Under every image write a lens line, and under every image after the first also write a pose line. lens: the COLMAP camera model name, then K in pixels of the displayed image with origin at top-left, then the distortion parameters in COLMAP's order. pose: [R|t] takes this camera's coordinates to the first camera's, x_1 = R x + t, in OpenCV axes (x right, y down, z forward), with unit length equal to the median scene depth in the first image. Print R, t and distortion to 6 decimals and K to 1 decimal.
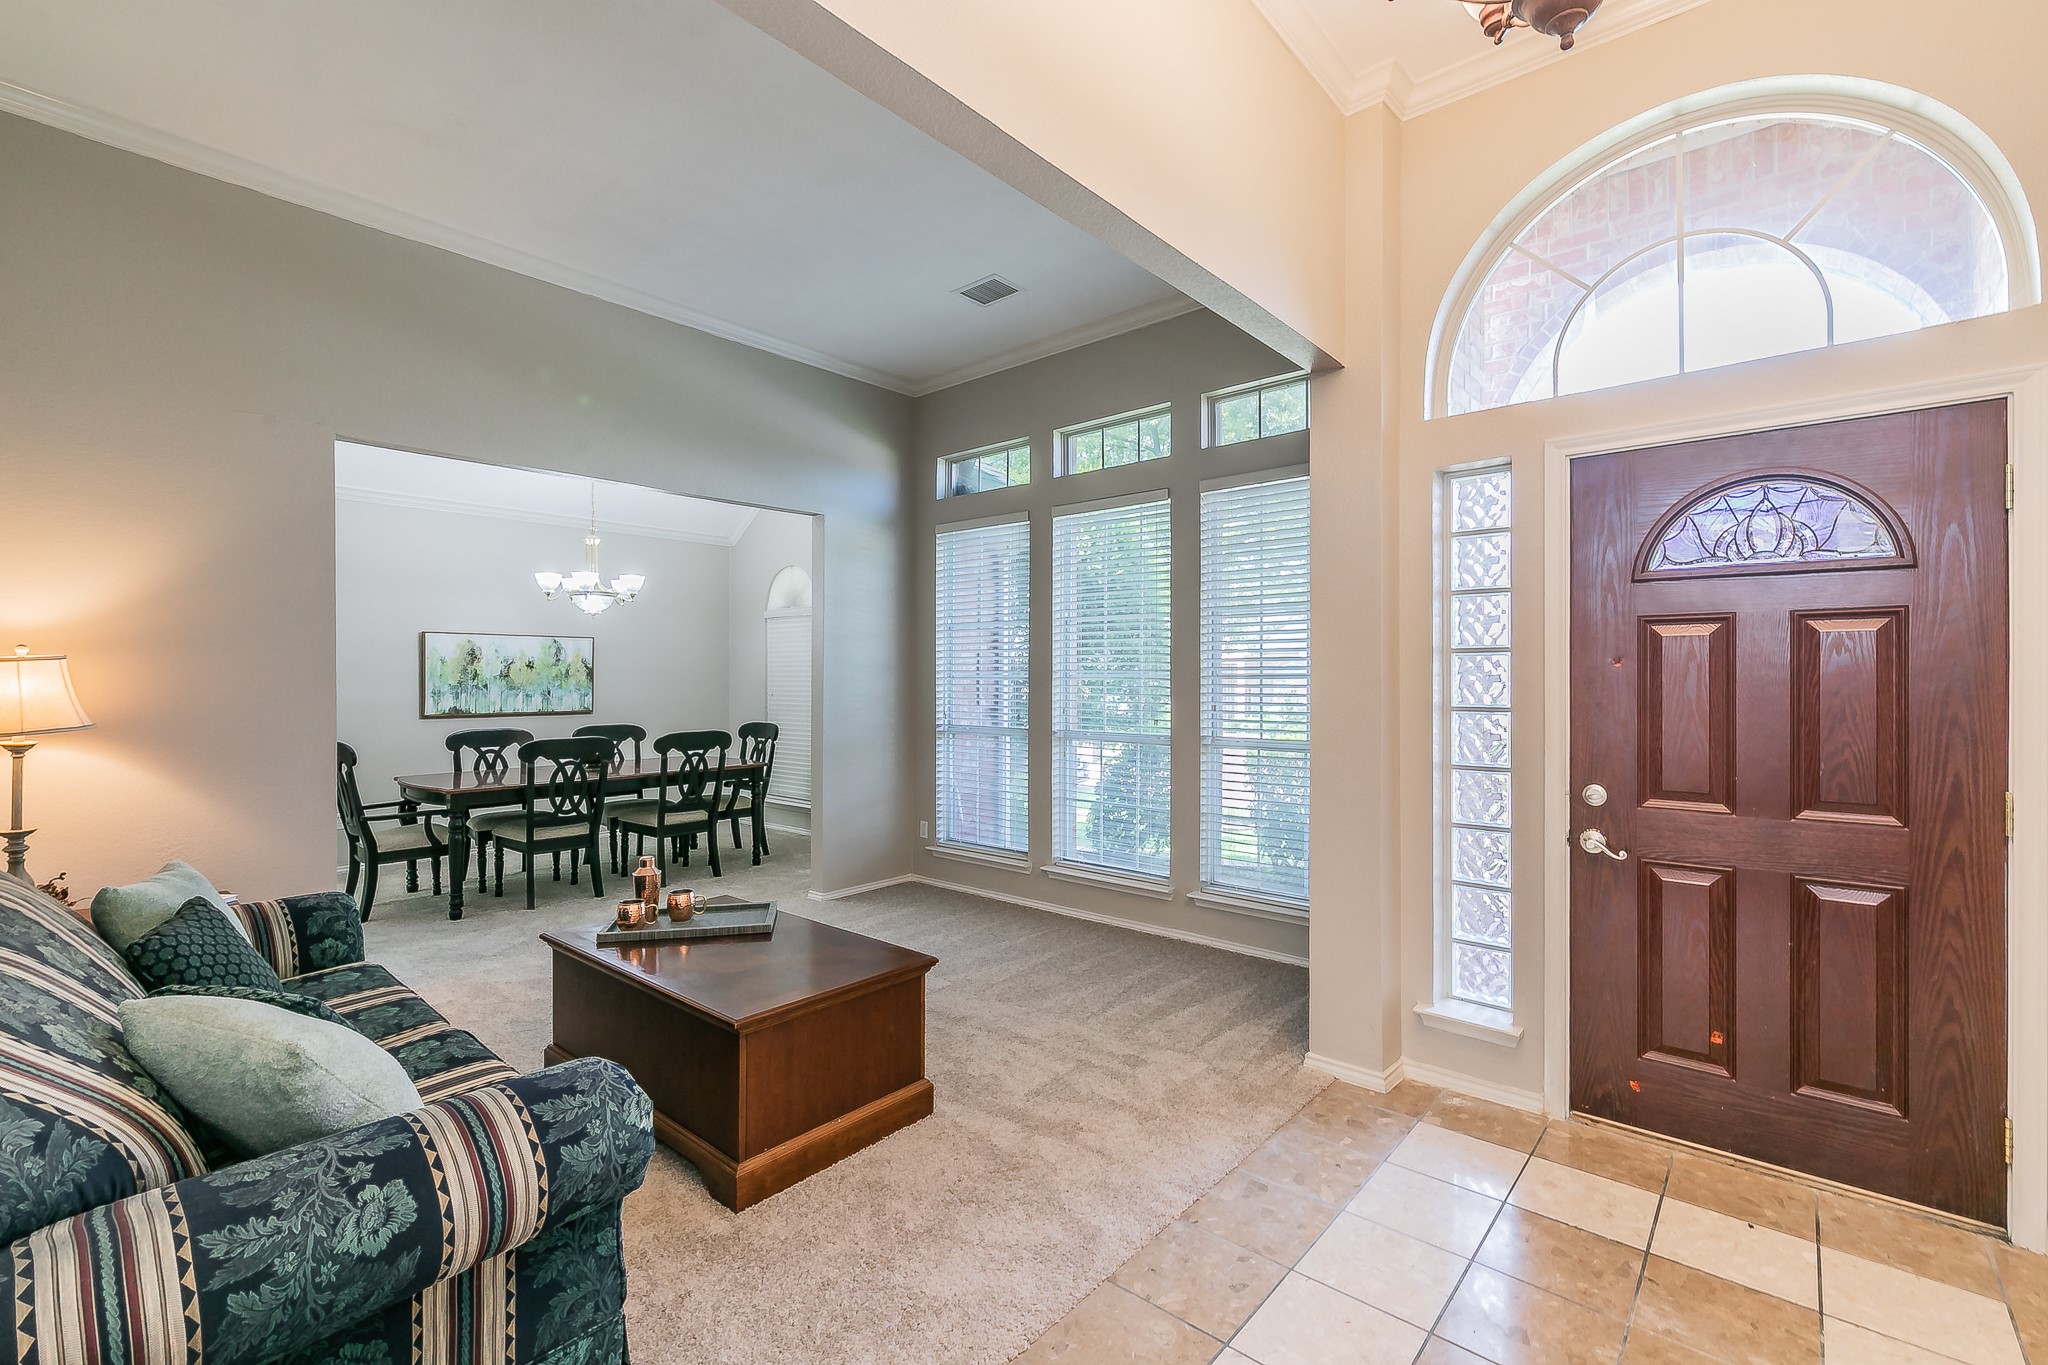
lens RADIAL K [[877.8, 0, 1032.3], [0, 877.8, 684.8], [0, 0, 1]] dist [0.000498, -0.000384]
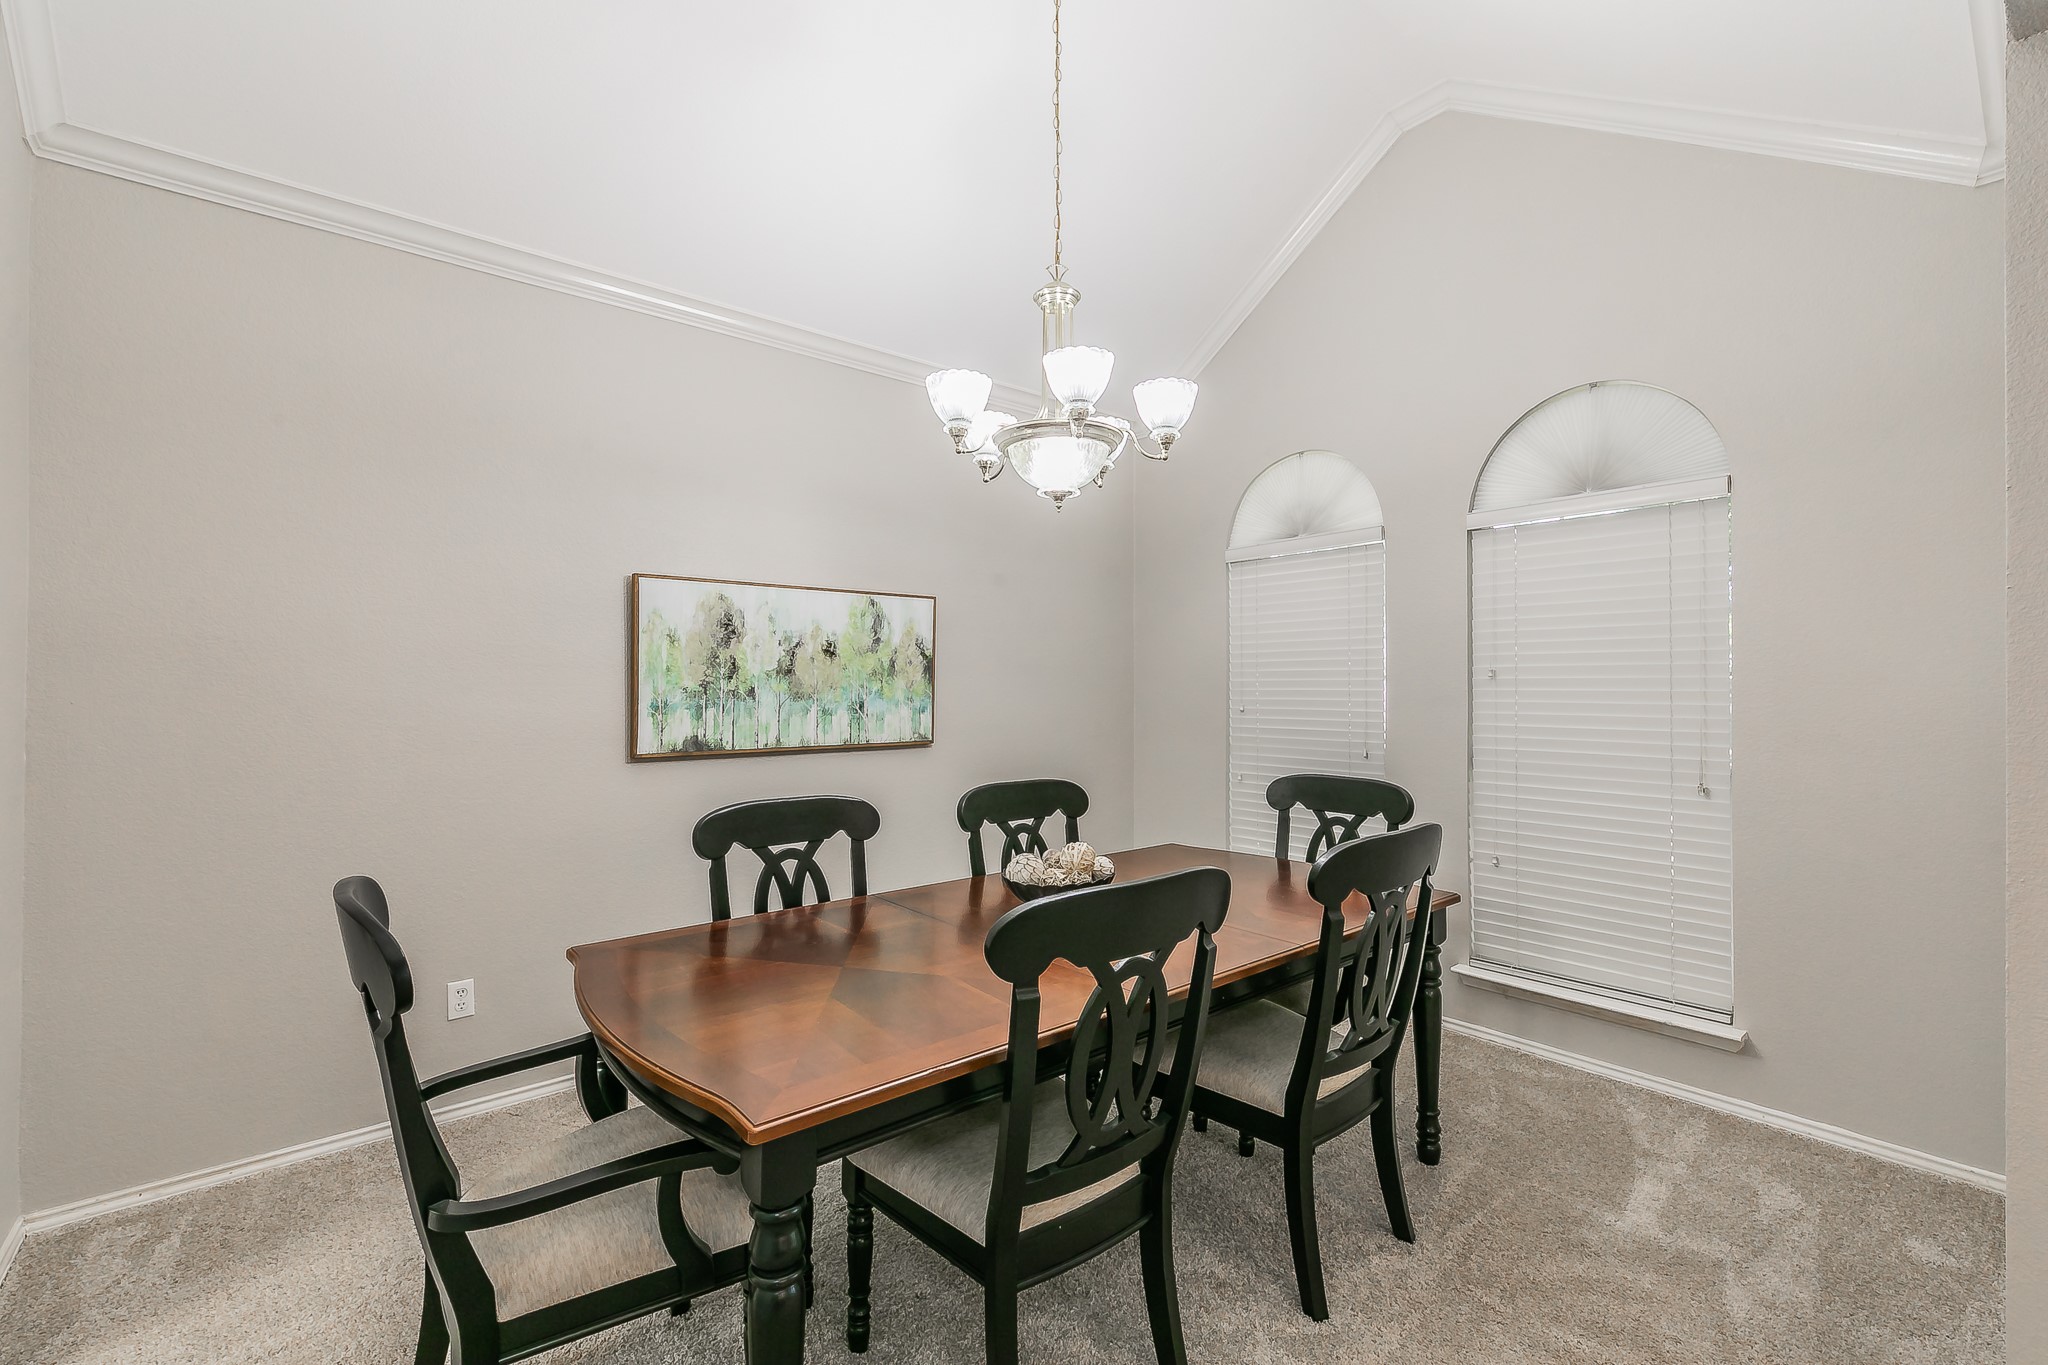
lens RADIAL K [[877.8, 0, 1032.3], [0, 877.8, 684.8], [0, 0, 1]] dist [0.000498, -0.000384]
pose [[0.986944, 0.002989, -0.161033, -0.397530], [-0.004212, 0.999965, -0.007260, 0.000327], [0.161006, 0.007843, 0.986922, 0.556395]]
